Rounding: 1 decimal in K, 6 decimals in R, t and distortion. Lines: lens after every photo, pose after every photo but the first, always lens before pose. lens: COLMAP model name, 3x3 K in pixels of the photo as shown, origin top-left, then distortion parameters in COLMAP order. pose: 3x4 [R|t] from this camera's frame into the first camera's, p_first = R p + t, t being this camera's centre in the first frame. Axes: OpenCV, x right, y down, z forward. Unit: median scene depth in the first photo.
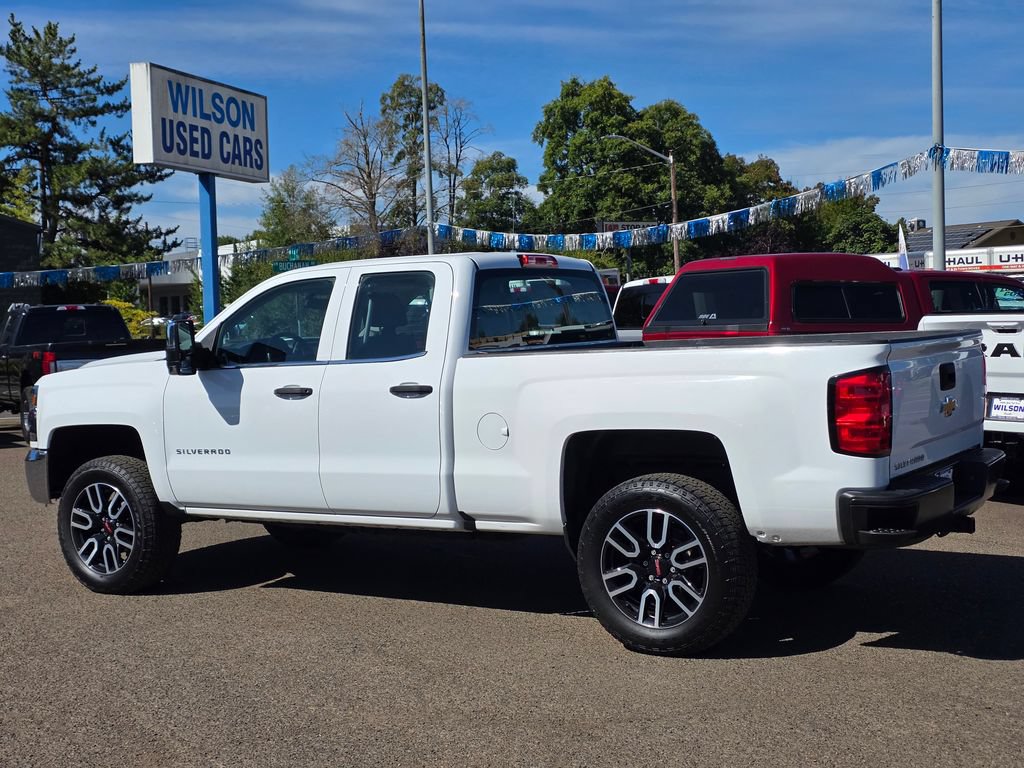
lens RADIAL K [[1379.3, 0, 507.6], [0, 1379.3, 388.5], [0, 0, 1]] dist [0.075529, 0.000000]
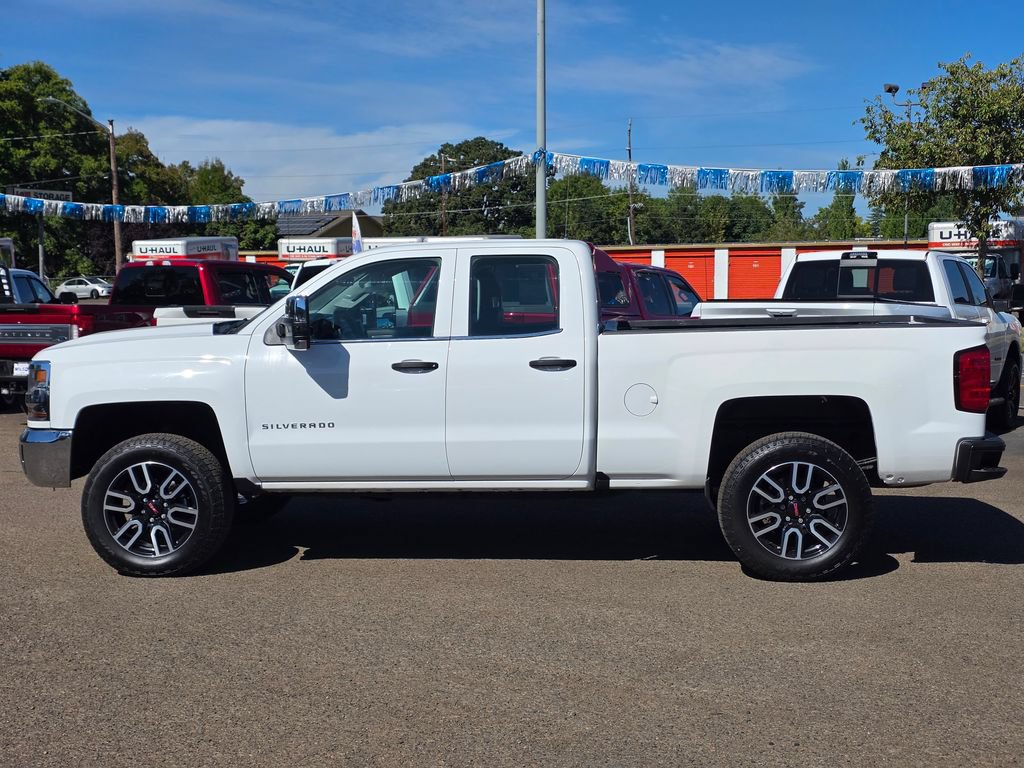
lens RADIAL K [[1379.3, 0, 520.1], [0, 1379.3, 362.2], [0, 0, 1]] dist [0.075529, 0.000000]
pose [[0.879432, -0.001608, 0.476021, -0.520961], [0.002995, 0.999993, -0.002155, 0.002092], [-0.476014, 0.003321, 0.879431, 0.041052]]
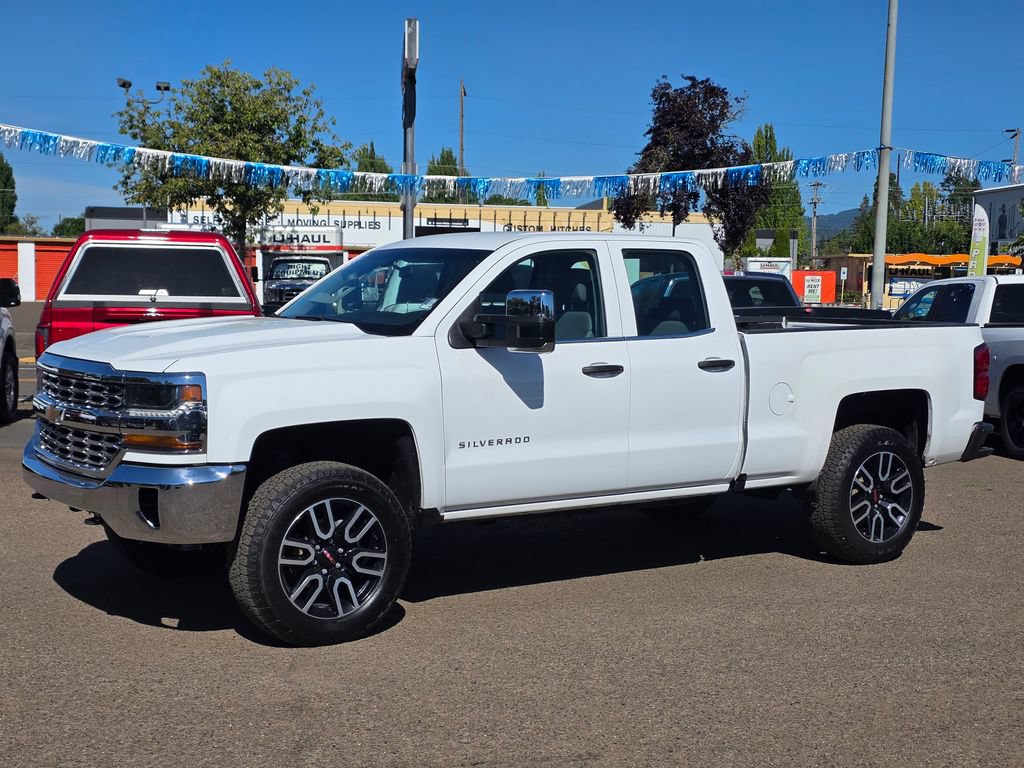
lens RADIAL K [[1379.3, 0, 498.2], [0, 1379.3, 429.0], [0, 0, 1]] dist [0.075529, 0.000000]
pose [[0.387721, -0.053096, 0.920246, -0.927907], [0.019047, 0.998588, 0.049591, -0.003069], [-0.921580, -0.001700, 0.388185, 0.633716]]
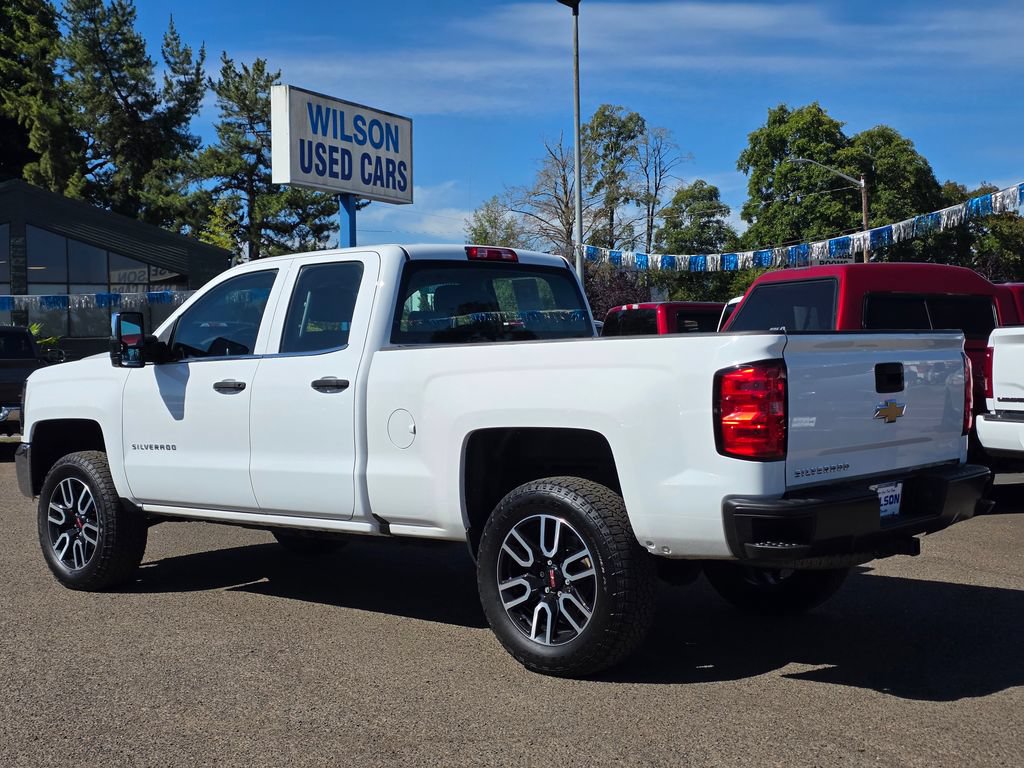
lens RADIAL K [[1379.3, 0, 496.0], [0, 1379.3, 390.1], [0, 0, 1]] dist [0.075529, 0.000000]
pose [[0.985933, 0.019536, -0.165995, 0.170528], [-0.023273, 0.999517, -0.020600, 0.018499], [0.165512, 0.024173, 0.985911, 0.066962]]
